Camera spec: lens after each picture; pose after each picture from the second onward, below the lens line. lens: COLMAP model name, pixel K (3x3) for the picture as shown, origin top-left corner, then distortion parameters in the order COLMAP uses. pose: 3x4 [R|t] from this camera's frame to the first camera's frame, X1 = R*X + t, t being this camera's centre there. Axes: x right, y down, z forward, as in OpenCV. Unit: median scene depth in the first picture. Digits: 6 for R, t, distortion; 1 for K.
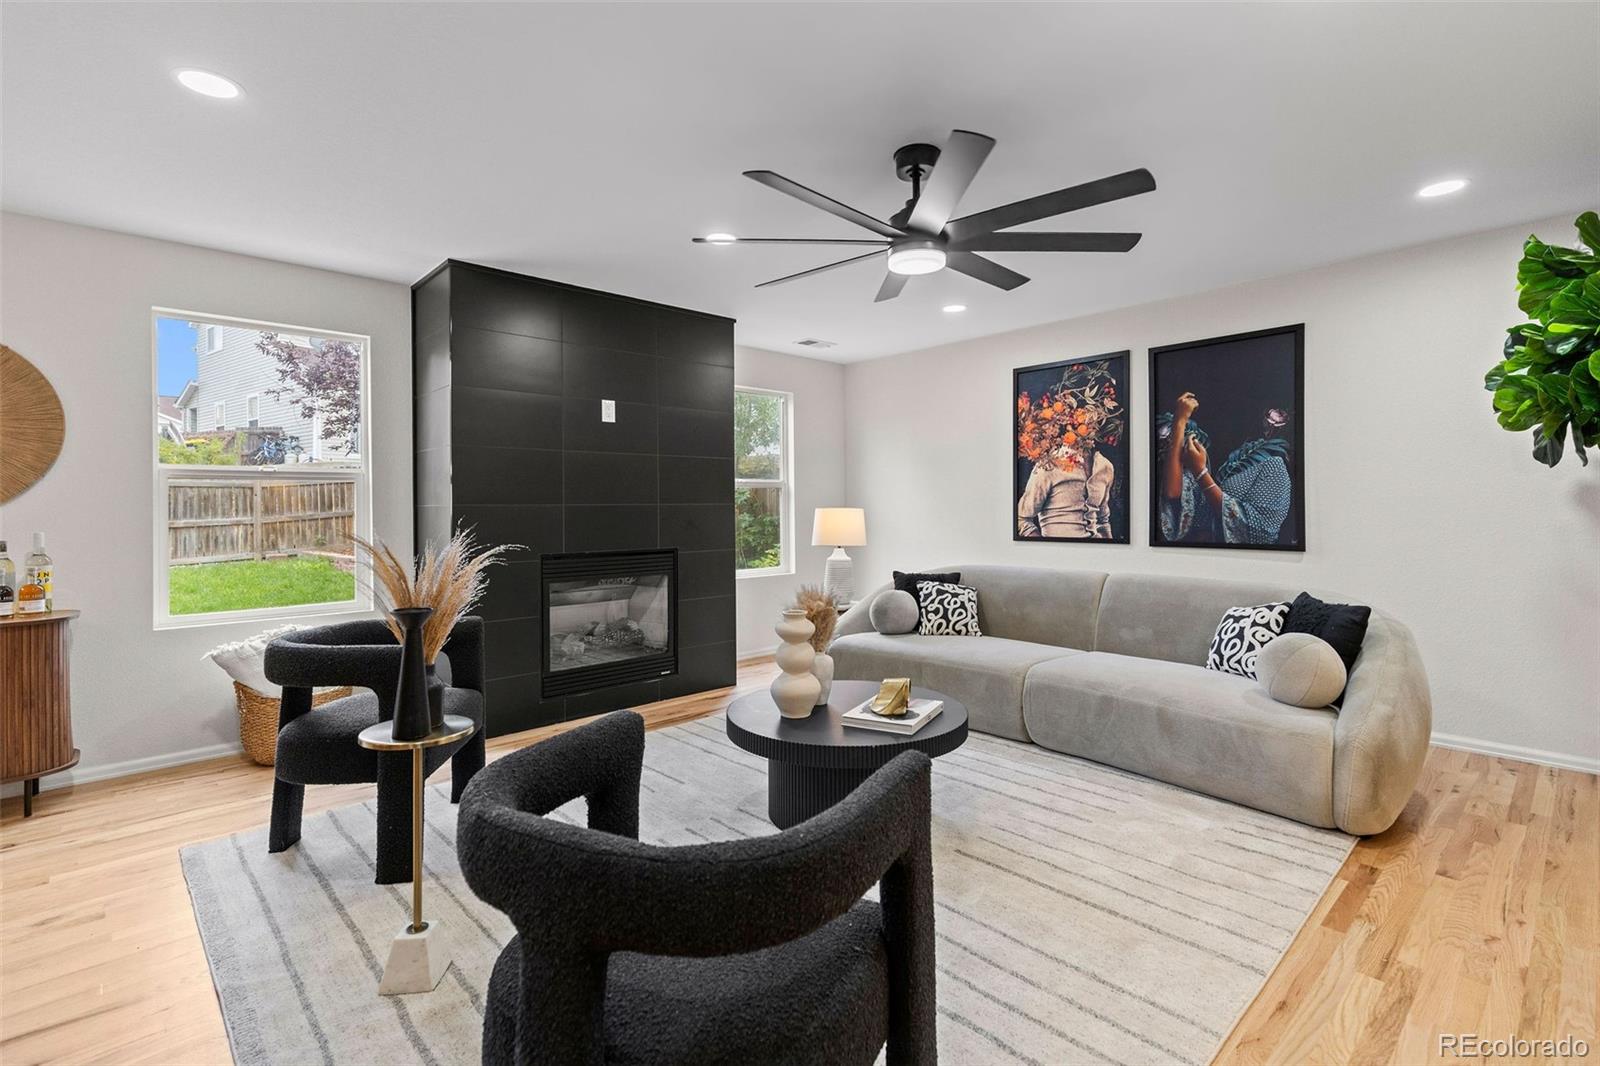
lens RADIAL K [[732.7, 0, 812.0], [0, 732.7, 507.8], [0, 0, 1]] dist [0.007539, -0.000477]
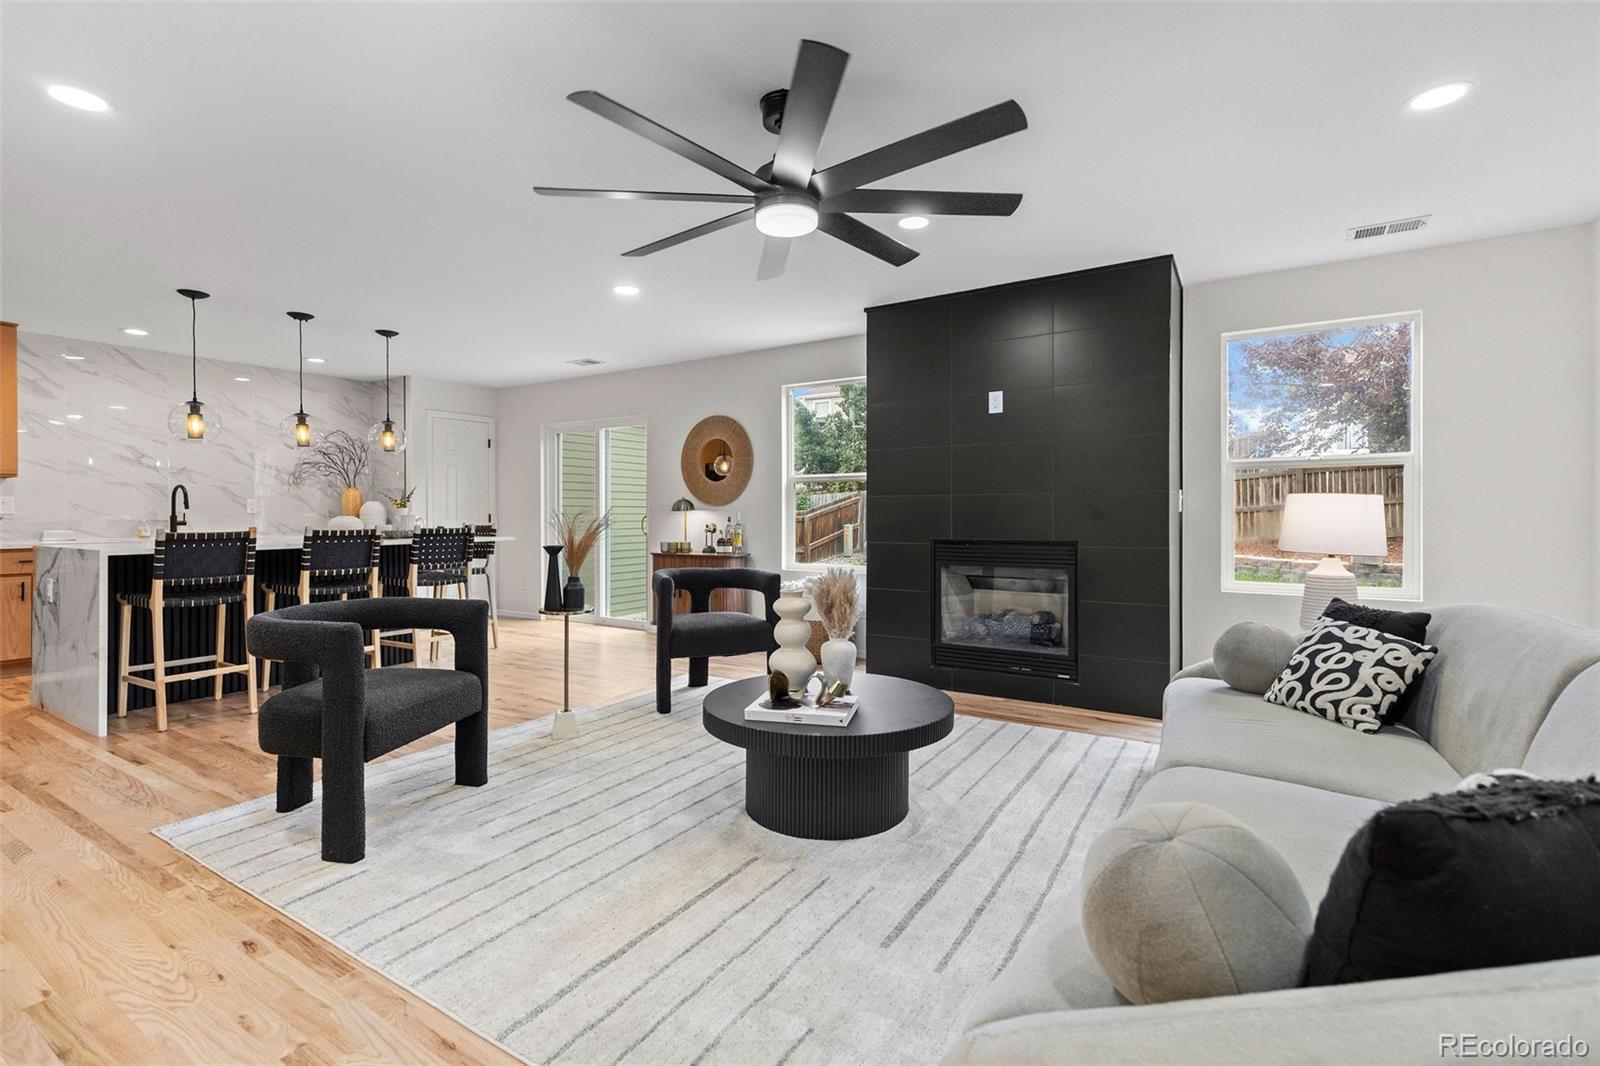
lens RADIAL K [[732.7, 0, 805.7], [0, 732.7, 521.1], [0, 0, 1]] dist [0.007539, -0.000477]
pose [[0.249077, 0.016579, -0.968342, 0.638131], [-0.000212, 0.999854, 0.017064, 0.015597], [0.968484, -0.004045, 0.249044, 0.482202]]
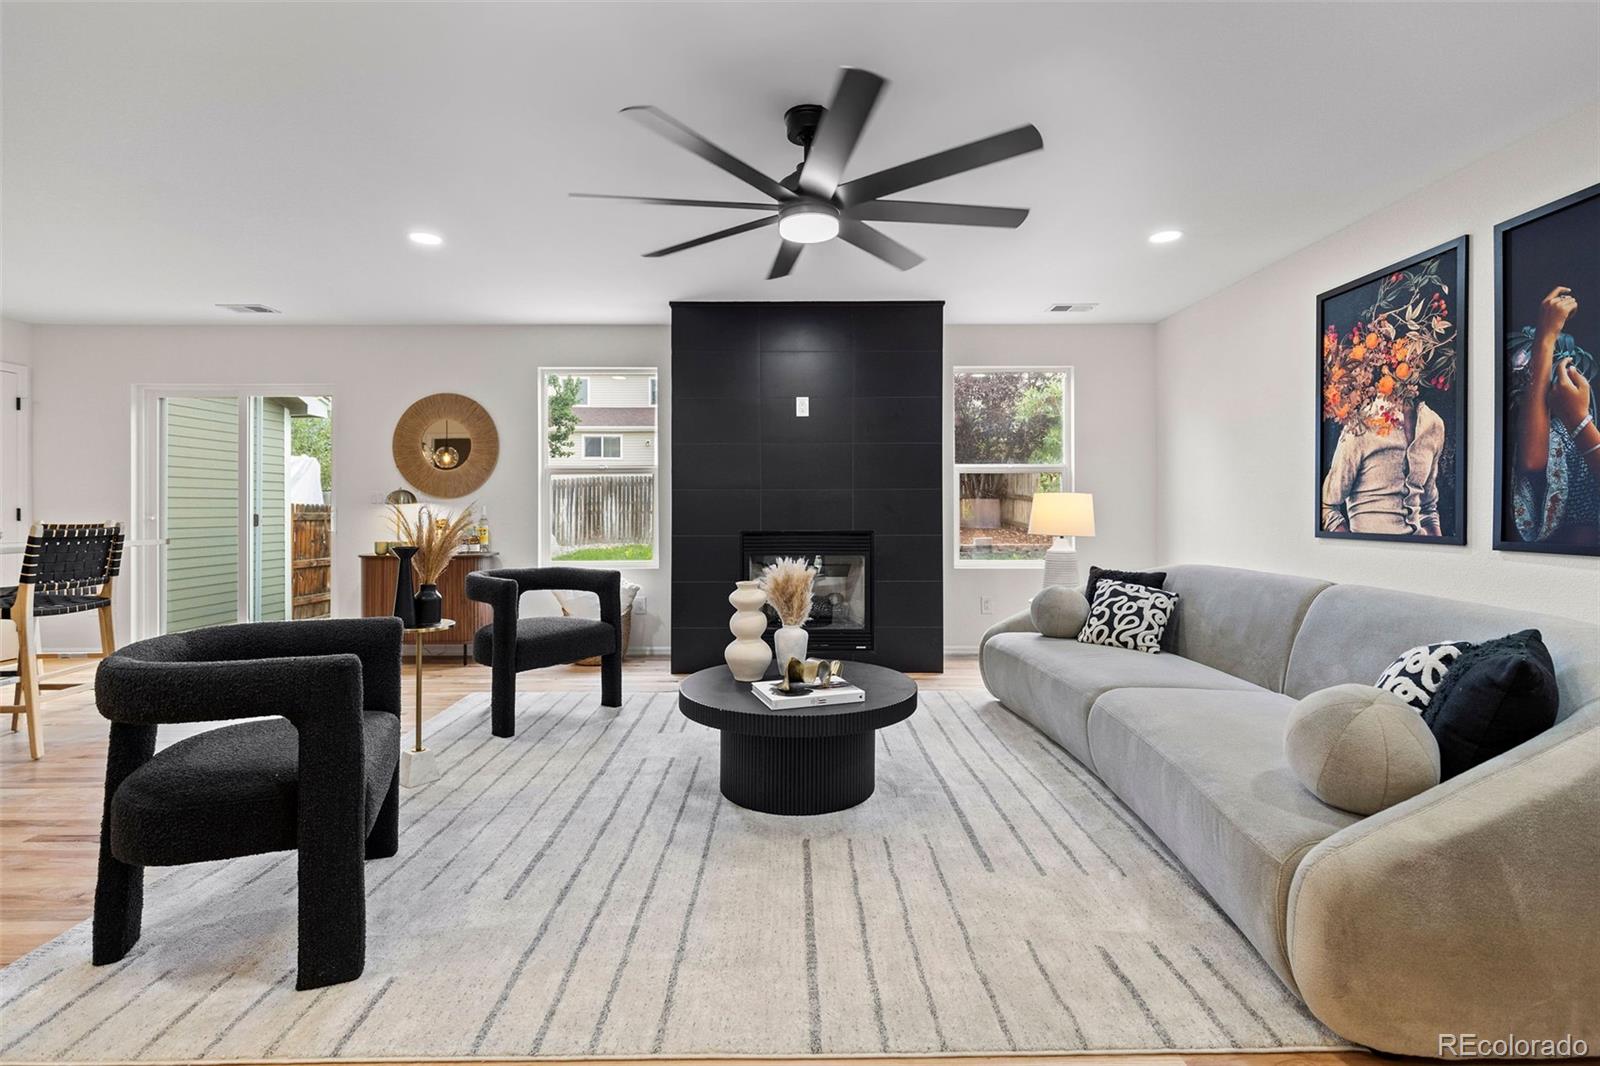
lens RADIAL K [[732.7, 0, 809.2], [0, 732.7, 509.5], [0, 0, 1]] dist [0.007539, -0.000477]
pose [[0.734766, 0.007951, -0.678274, 0.489342], [-0.003745, 0.999964, 0.007665, 0.017356], [0.678311, -0.003092, 0.734769, 0.175318]]
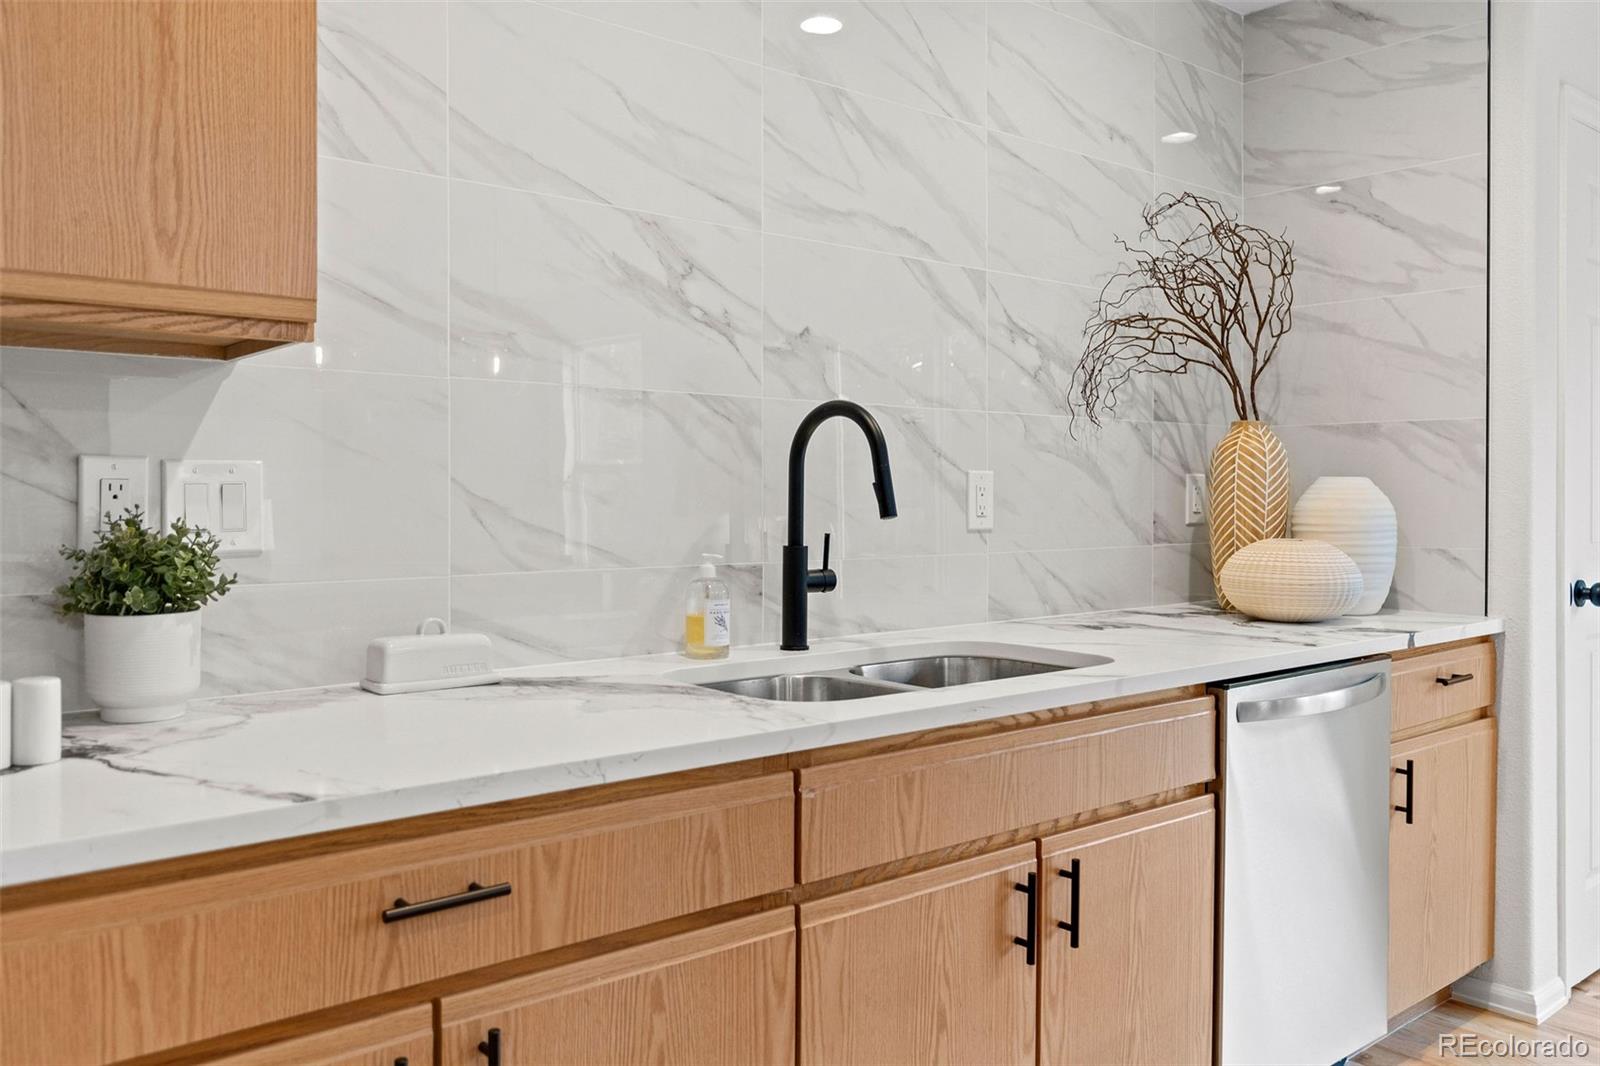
lens RADIAL K [[1268.7, 0, 793.2], [0, 1268.7, 504.3], [0, 0, 1]] dist [0.006416, -0.001549]
pose [[-0.040211, 0.014285, -0.999089, -0.519454], [0.001465, 0.999898, 0.014237, 0.004397], [0.999190, -0.000891, -0.040228, -0.326618]]
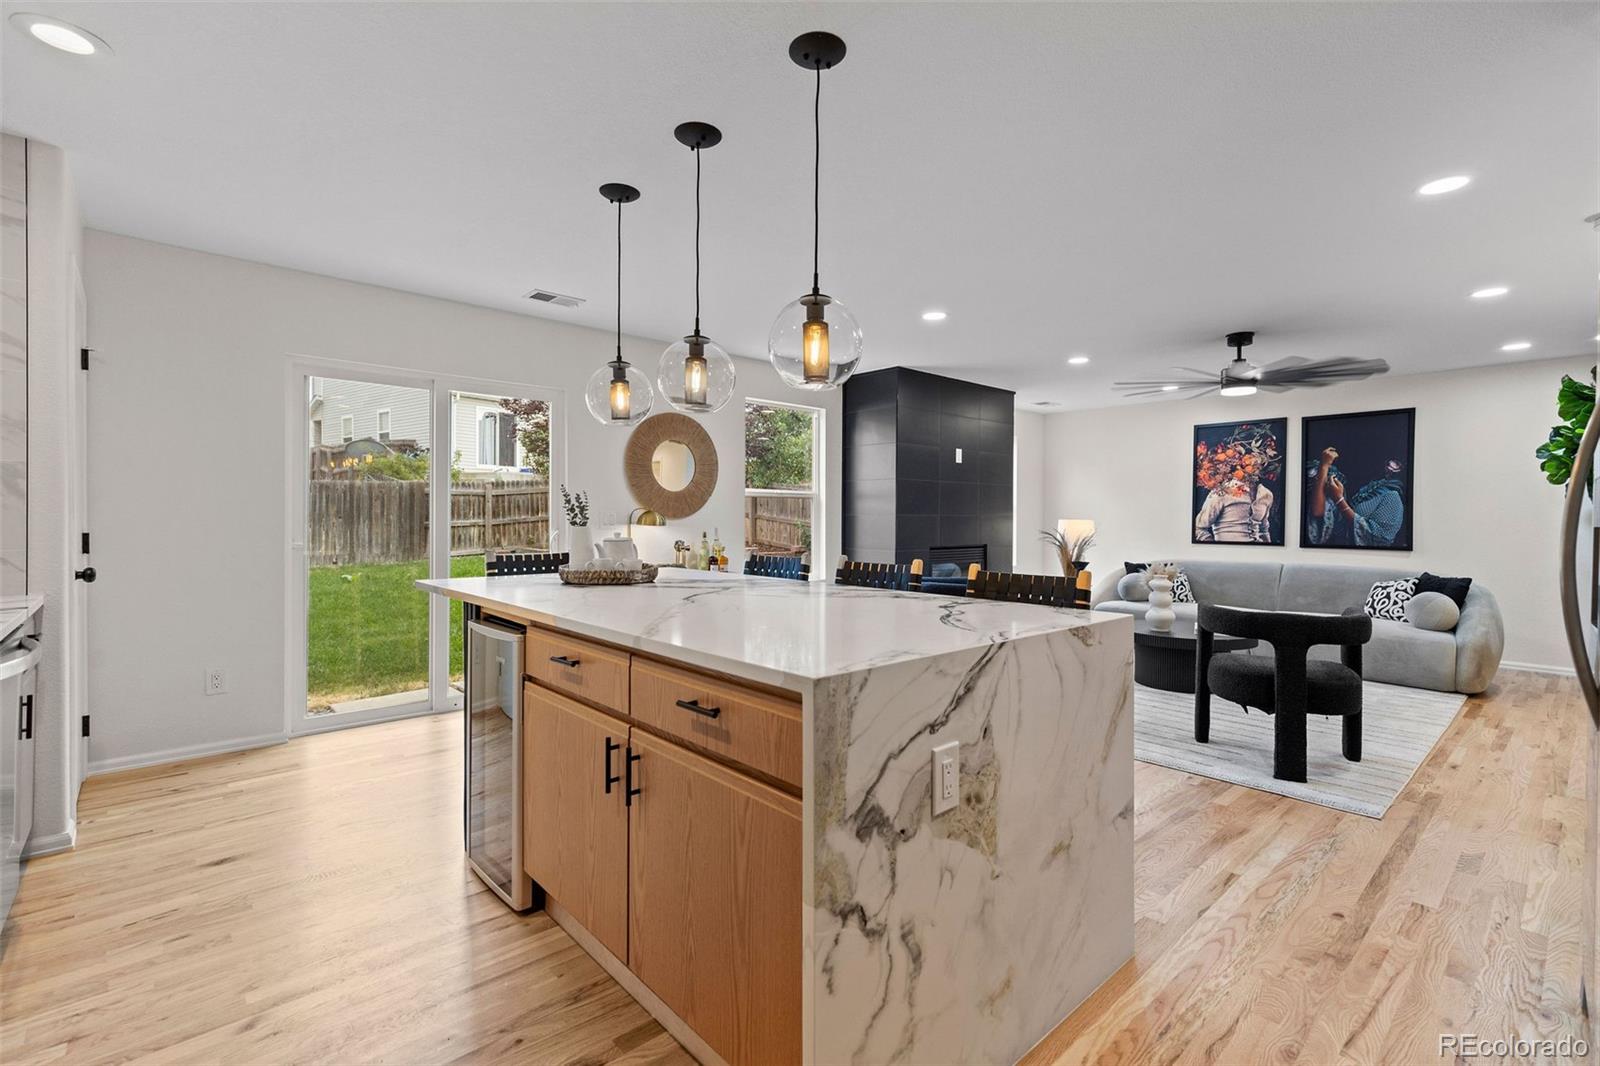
lens RADIAL K [[732.7, 0, 801.6], [0, 732.7, 527.5], [0, 0, 1]] dist [0.007539, -0.000477]
pose [[0.999879, 0.013699, -0.007362, -0.597586], [-0.013596, 0.999812, 0.013829, 0.004281], [0.007550, -0.013727, 0.999877, -0.562805]]
